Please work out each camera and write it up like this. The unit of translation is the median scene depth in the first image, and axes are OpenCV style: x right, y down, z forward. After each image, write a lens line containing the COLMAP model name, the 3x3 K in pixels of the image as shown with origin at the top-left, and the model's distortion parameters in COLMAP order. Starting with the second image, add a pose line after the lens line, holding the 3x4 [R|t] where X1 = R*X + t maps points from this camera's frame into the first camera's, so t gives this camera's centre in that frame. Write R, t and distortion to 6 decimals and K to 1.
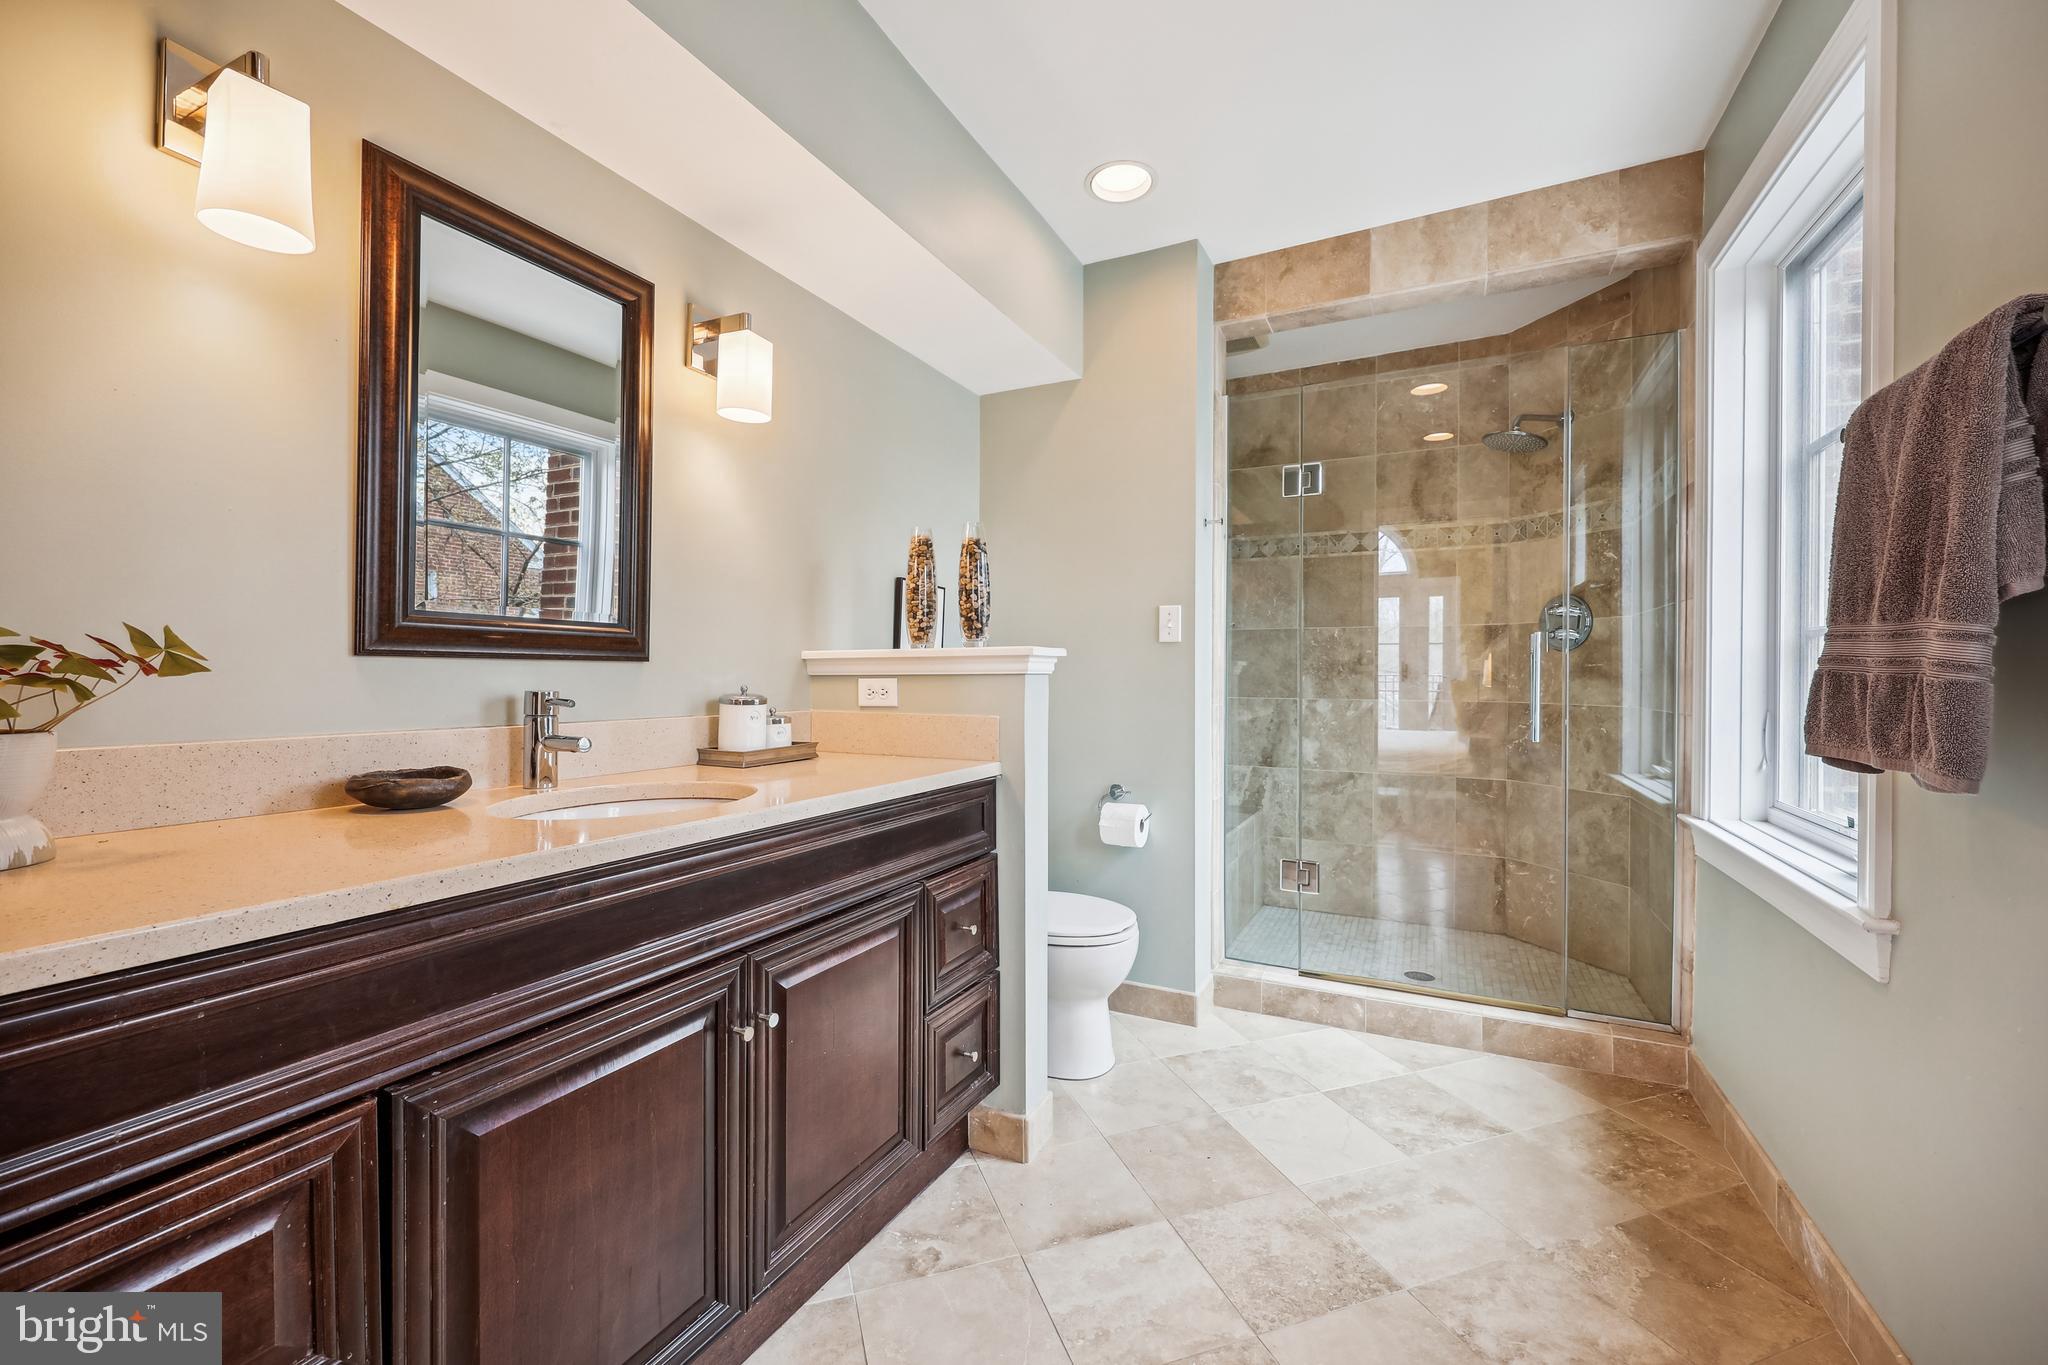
lens RADIAL K [[825.8, 0, 1026.6], [0, 825.8, 679.4], [0, 0, 1]] dist [-0.001096, -0.000158]
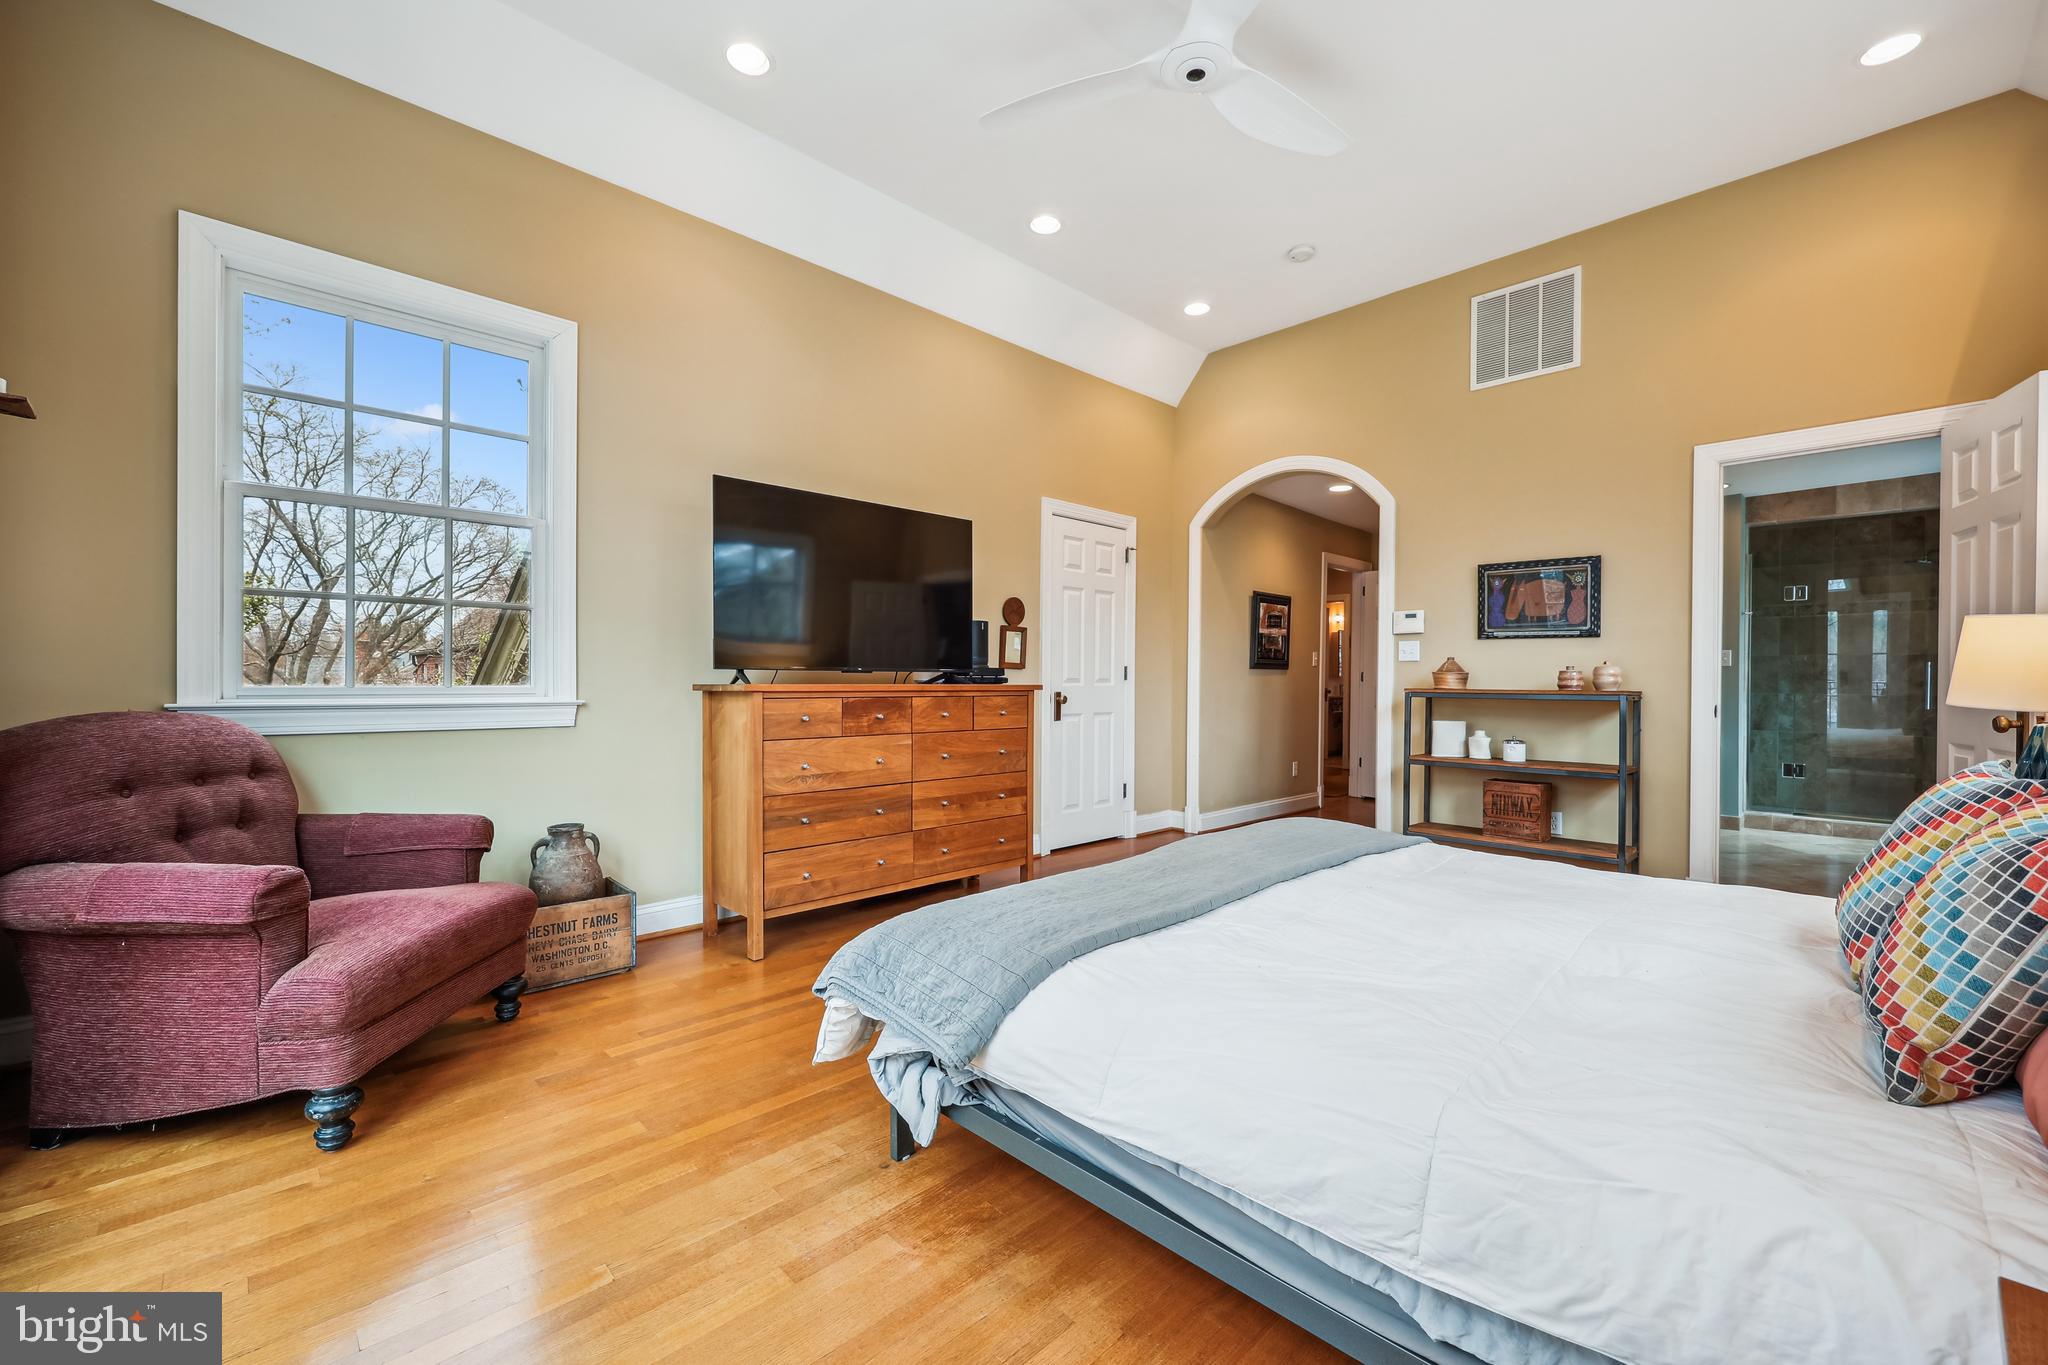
lens RADIAL K [[825.8, 0, 1026.6], [0, 825.8, 679.4], [0, 0, 1]] dist [-0.001096, -0.000158]
pose [[0.939834, 0.005653, -0.341584, -0.640129], [-0.006208, 0.999981, -0.000532, 0.003063], [0.341574, 0.002621, 0.939851, -1.346984]]
